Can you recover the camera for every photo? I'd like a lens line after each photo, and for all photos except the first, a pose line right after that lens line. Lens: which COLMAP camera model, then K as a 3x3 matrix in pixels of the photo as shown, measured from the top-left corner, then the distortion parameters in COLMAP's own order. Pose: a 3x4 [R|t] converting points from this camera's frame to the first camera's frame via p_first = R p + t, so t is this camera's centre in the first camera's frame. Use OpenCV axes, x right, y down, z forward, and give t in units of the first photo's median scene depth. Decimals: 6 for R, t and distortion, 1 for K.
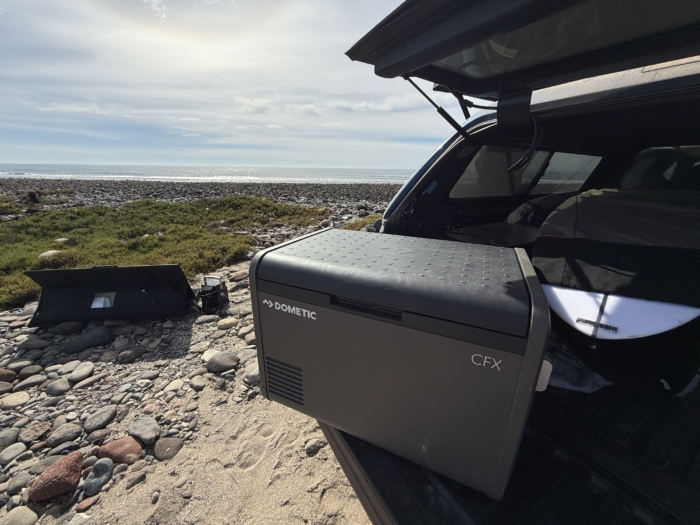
lens RADIAL K [[282.6, 0, 347.5], [0, 282.6, 259.3], [0, 0, 1]] dist [-0.001351, 0.000598]
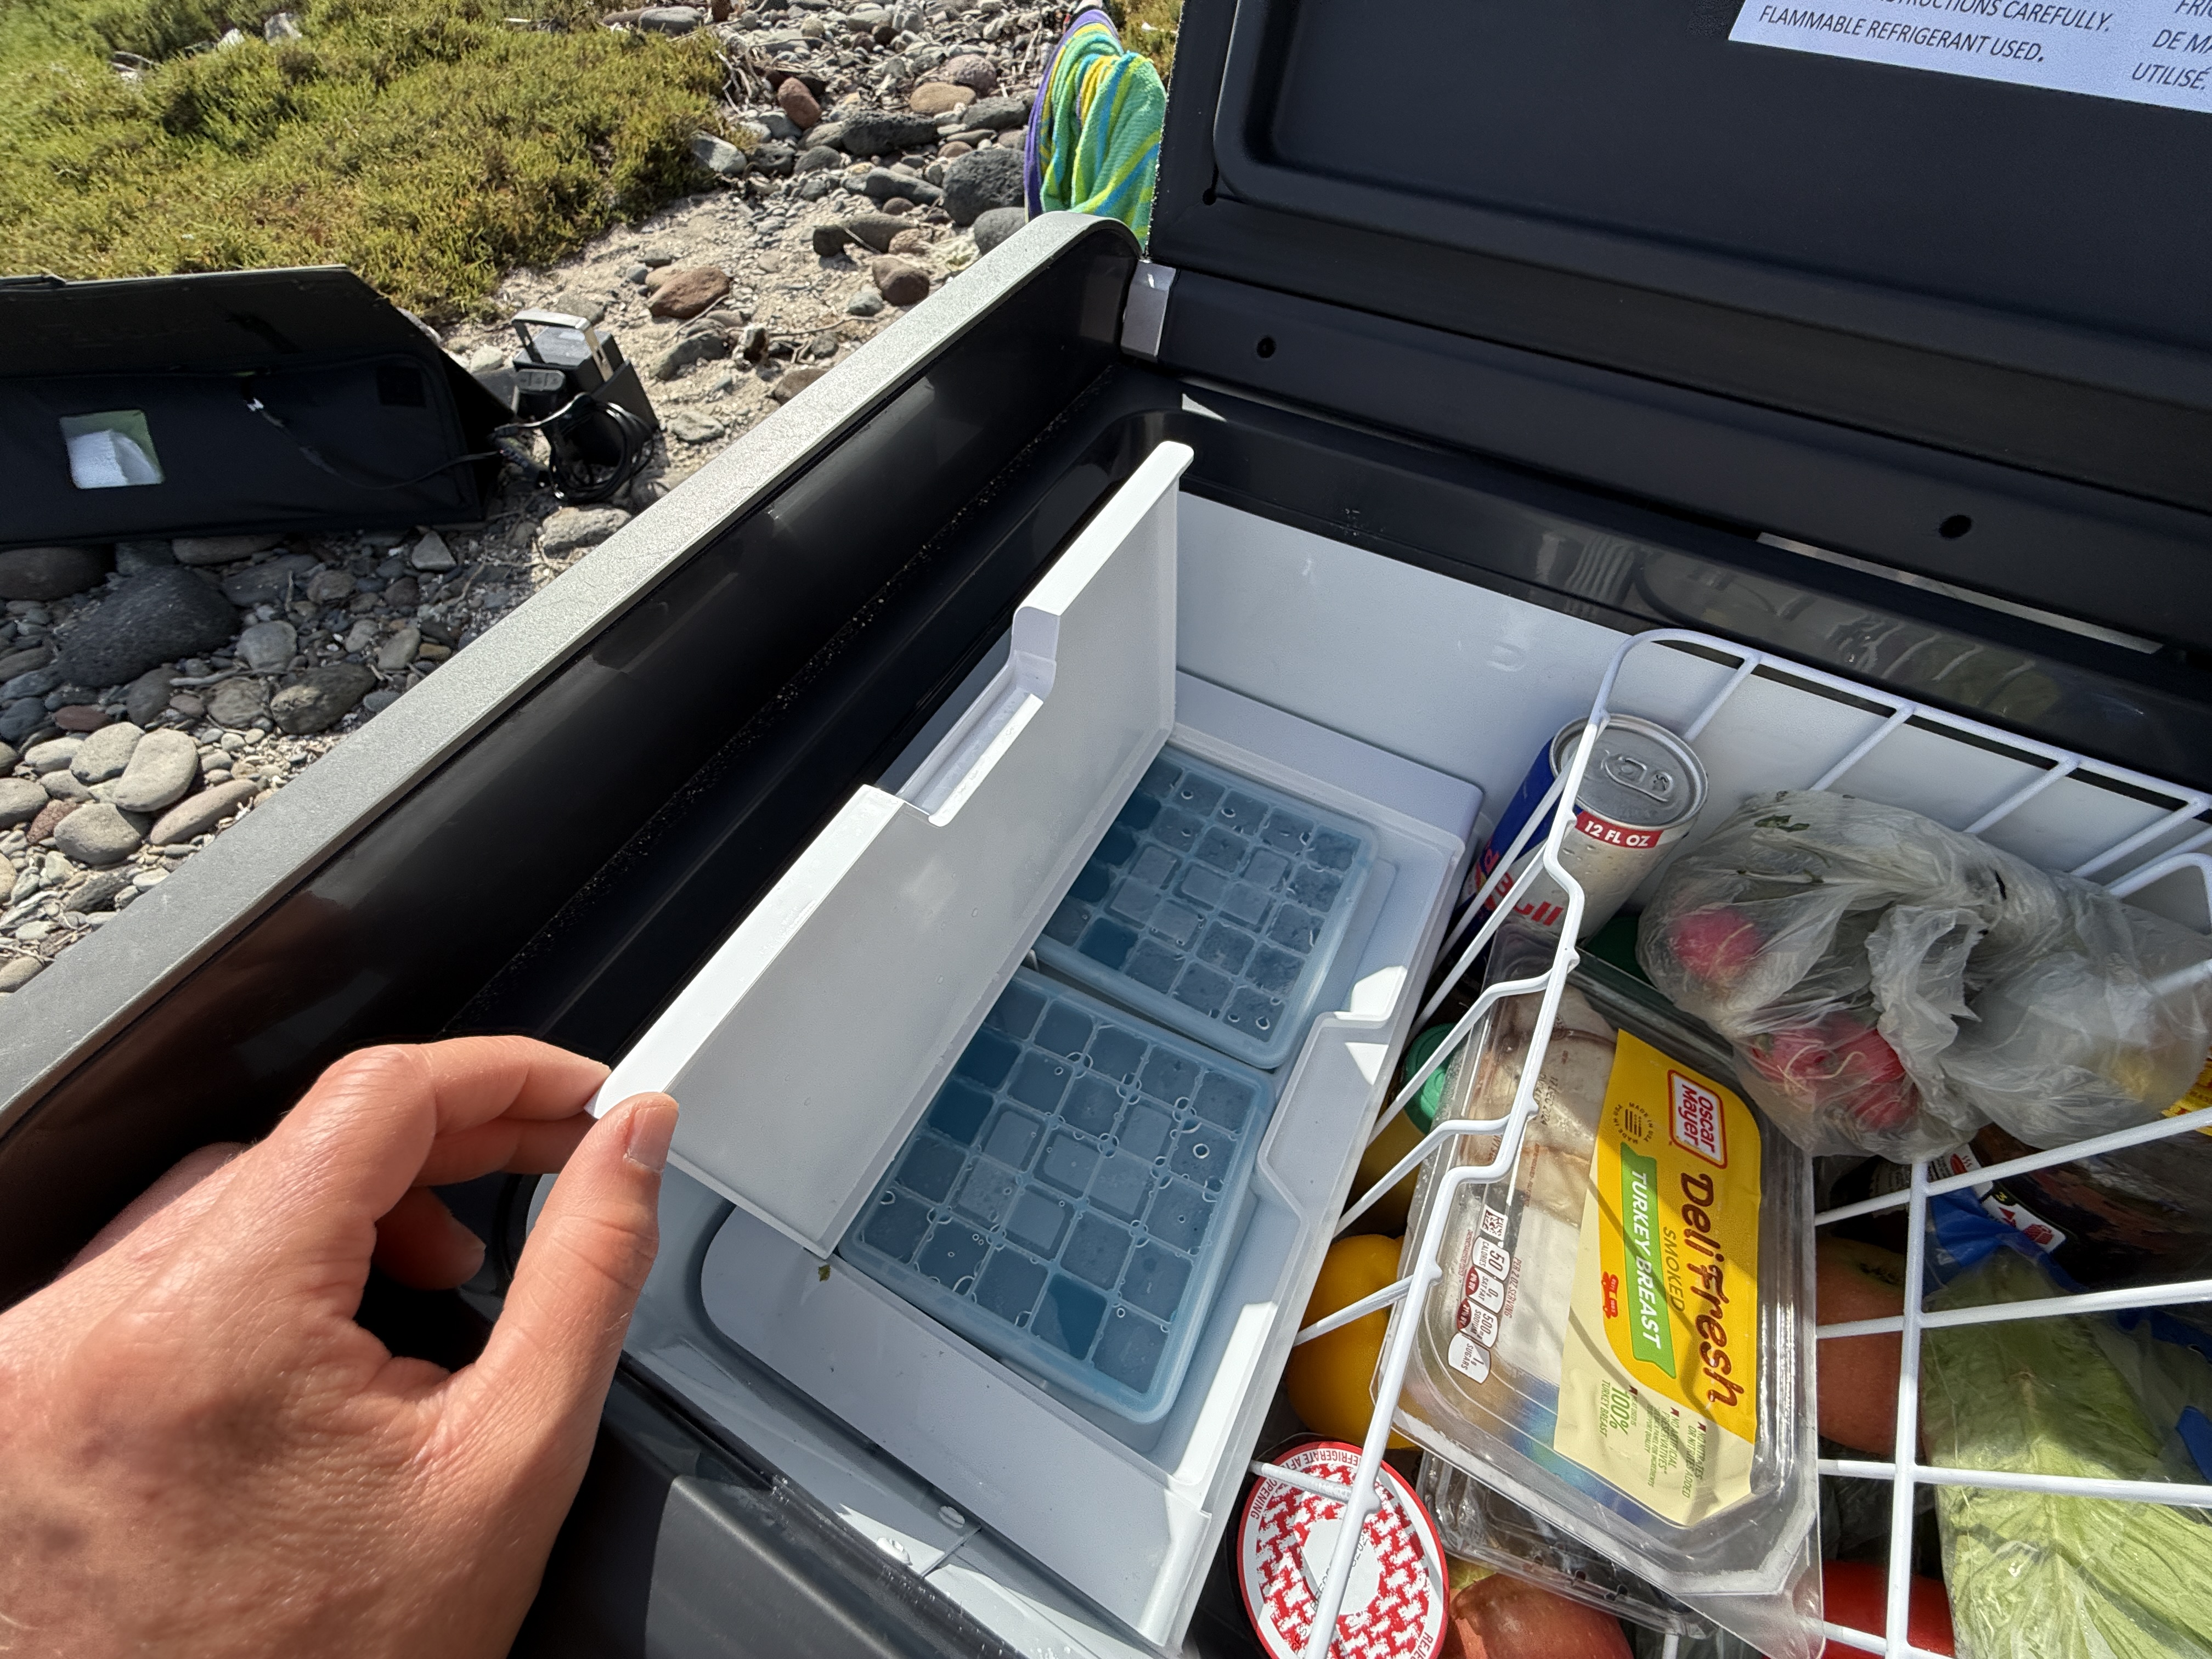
lens RADIAL K [[892.9, 0, 1098.3], [0, 892.9, 828.4], [0, 0, 1]] dist [-0.001351, 0.000598]
pose [[0.998441, 0.032029, -0.045718, -0.008834], [0.003018, 0.786831, 0.617162, -0.040216], [0.055739, -0.616337, 0.785507, 0.187581]]
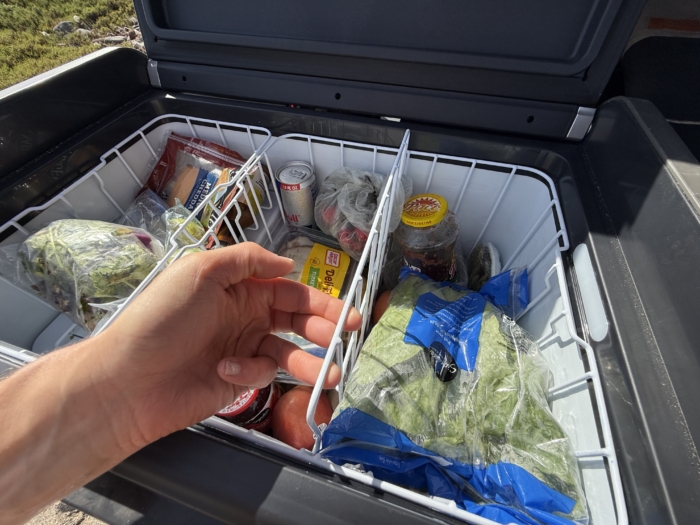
lens RADIAL K [[282.6, 0, 348.8], [0, 282.6, 262.0], [0, 0, 1]] dist [-0.001351, 0.000598]
pose [[0.986395, -0.144470, 0.078439, 0.049051], [0.072639, 0.811081, 0.580406, -0.022910], [-0.147471, -0.566812, 0.810541, 0.151641]]
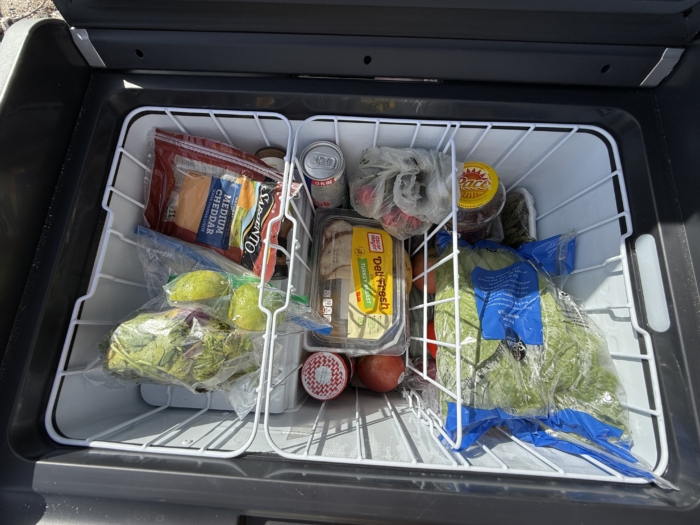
lens RADIAL K [[282.6, 0, 347.7], [0, 282.6, 262.5], [0, 0, 1]] dist [-0.001351, 0.000598]
pose [[0.924174, -0.377120, 0.060693, 0.030660], [0.139297, 0.480695, 0.865753, -0.054313], [-0.355667, -0.791652, 0.496777, 0.187468]]
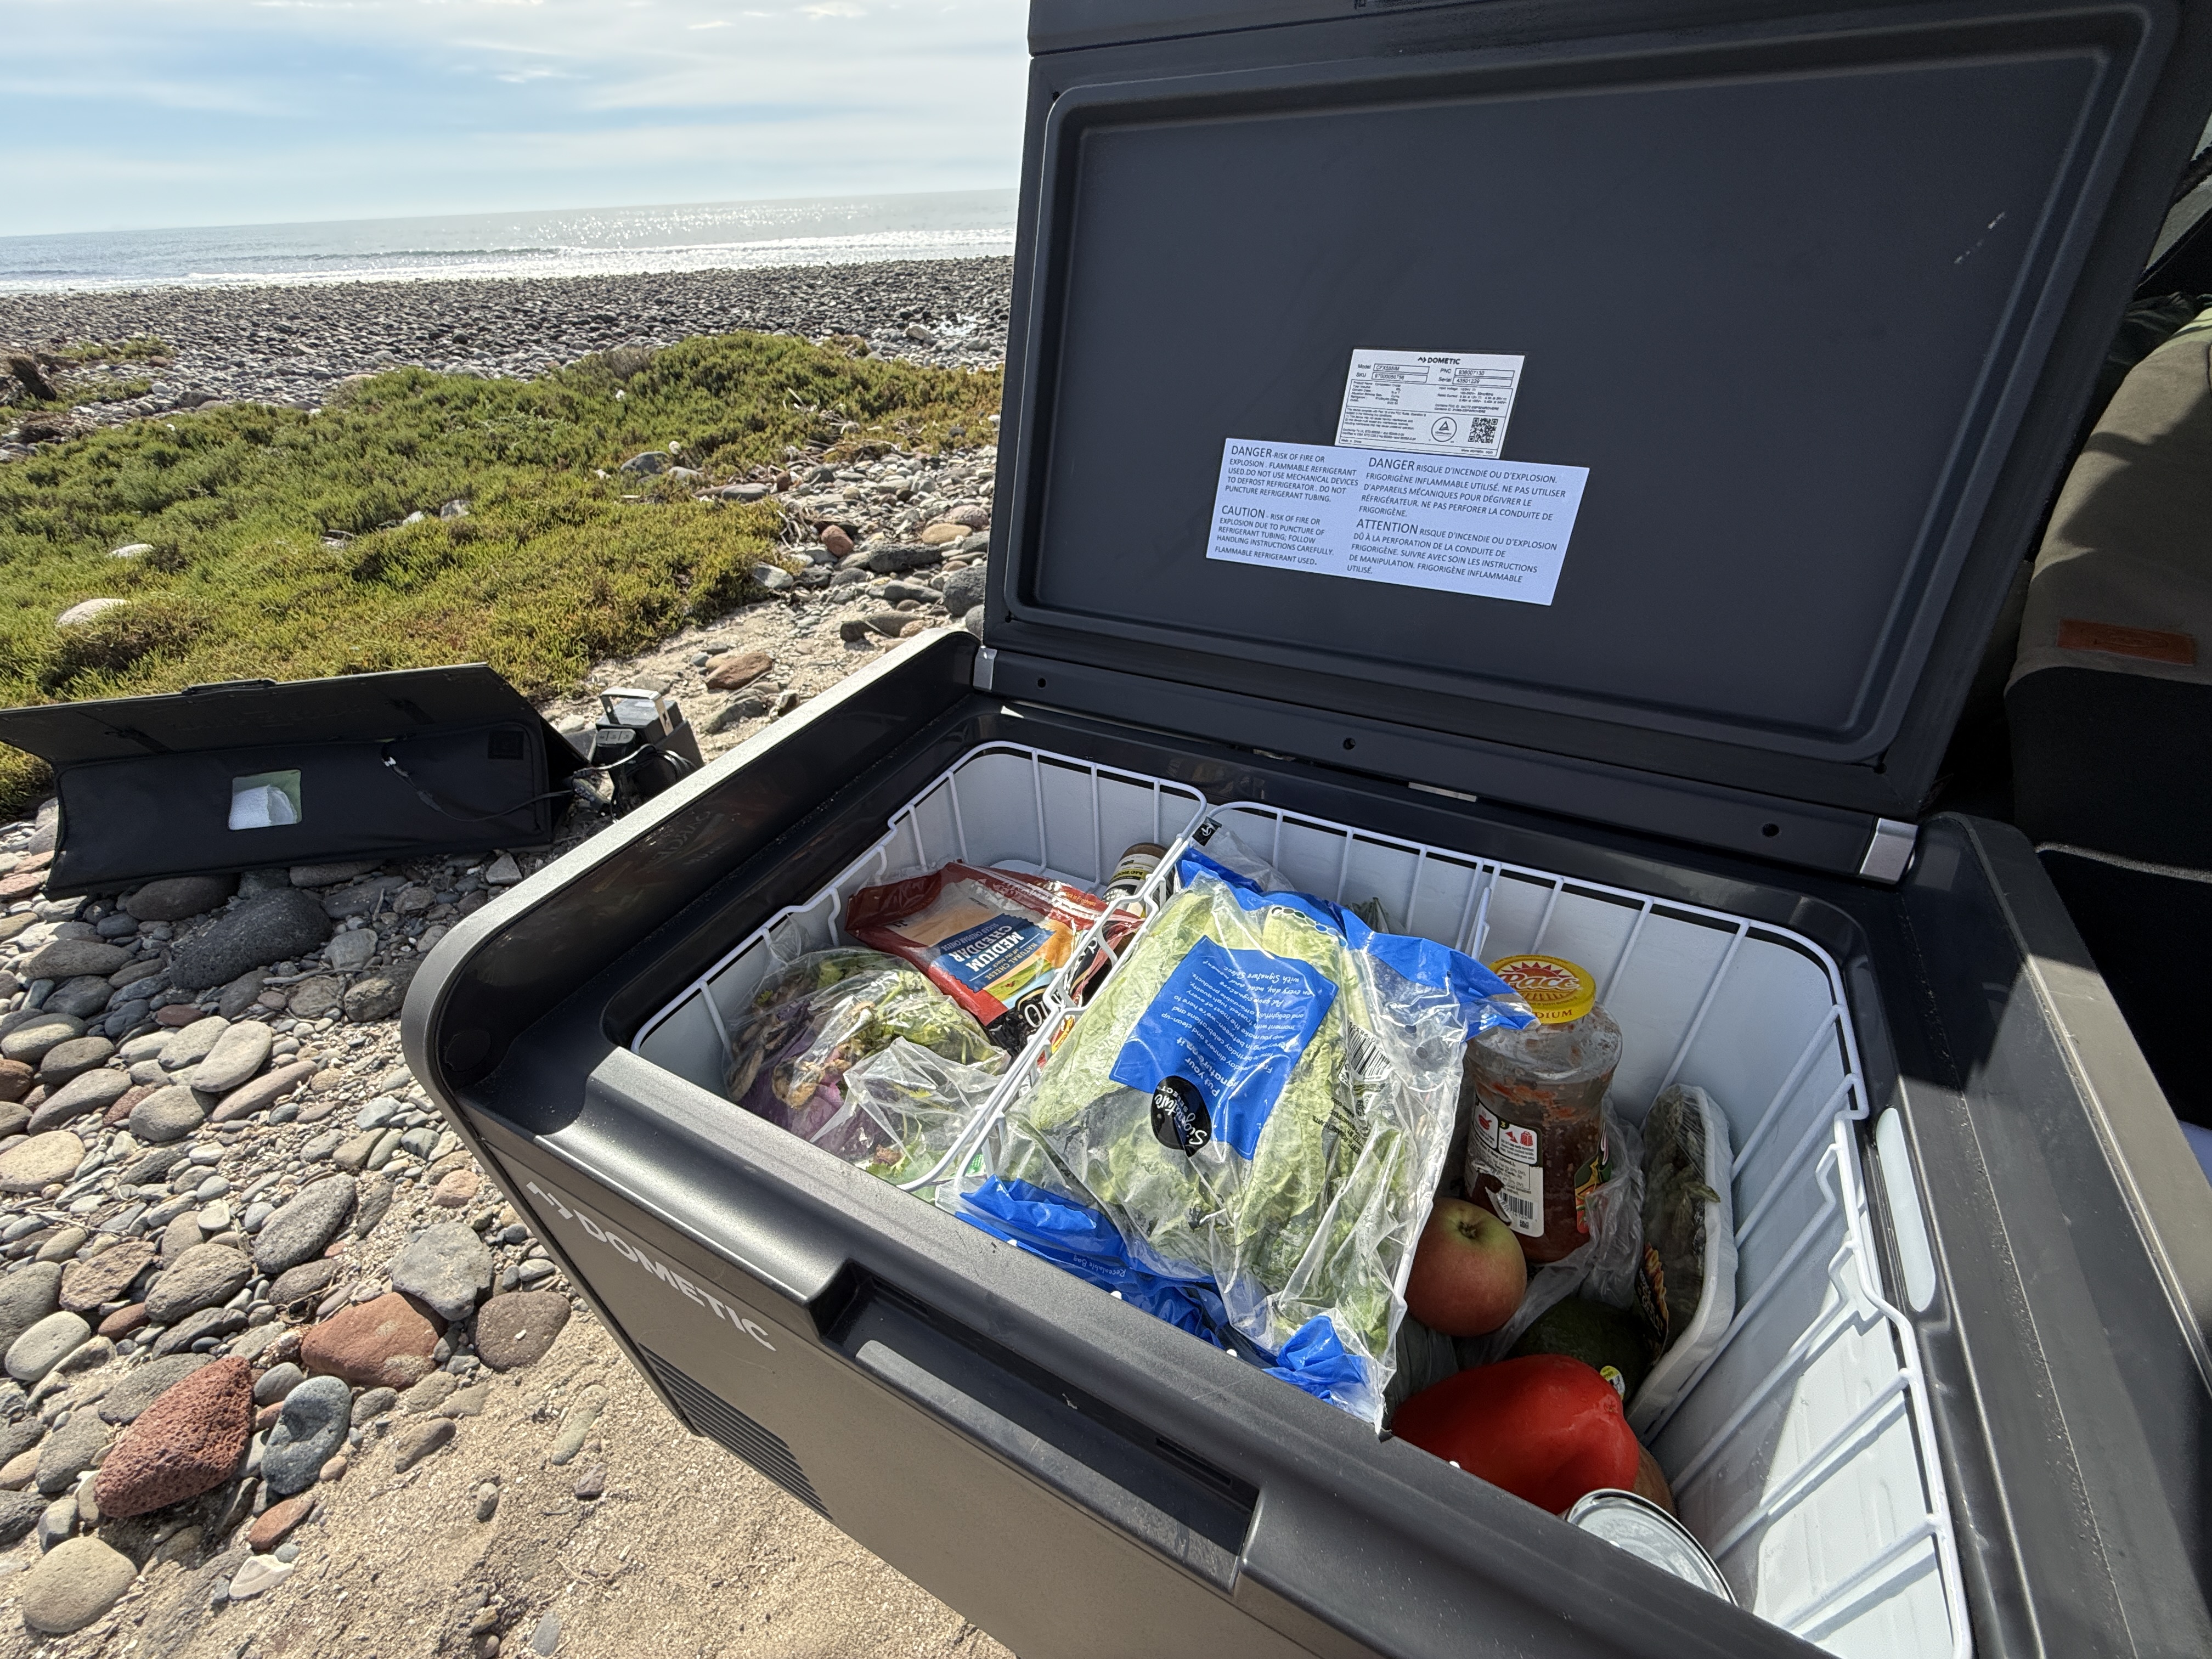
lens RADIAL K [[892.9, 0, 1099.1], [0, 892.9, 825.7], [0, 0, 1]] dist [-0.001351, 0.000598]
pose [[0.998186, -0.025803, -0.054392, 0.024701], [0.041283, 0.950985, 0.306469, -0.050154], [0.043818, -0.308159, 0.950325, 0.107844]]
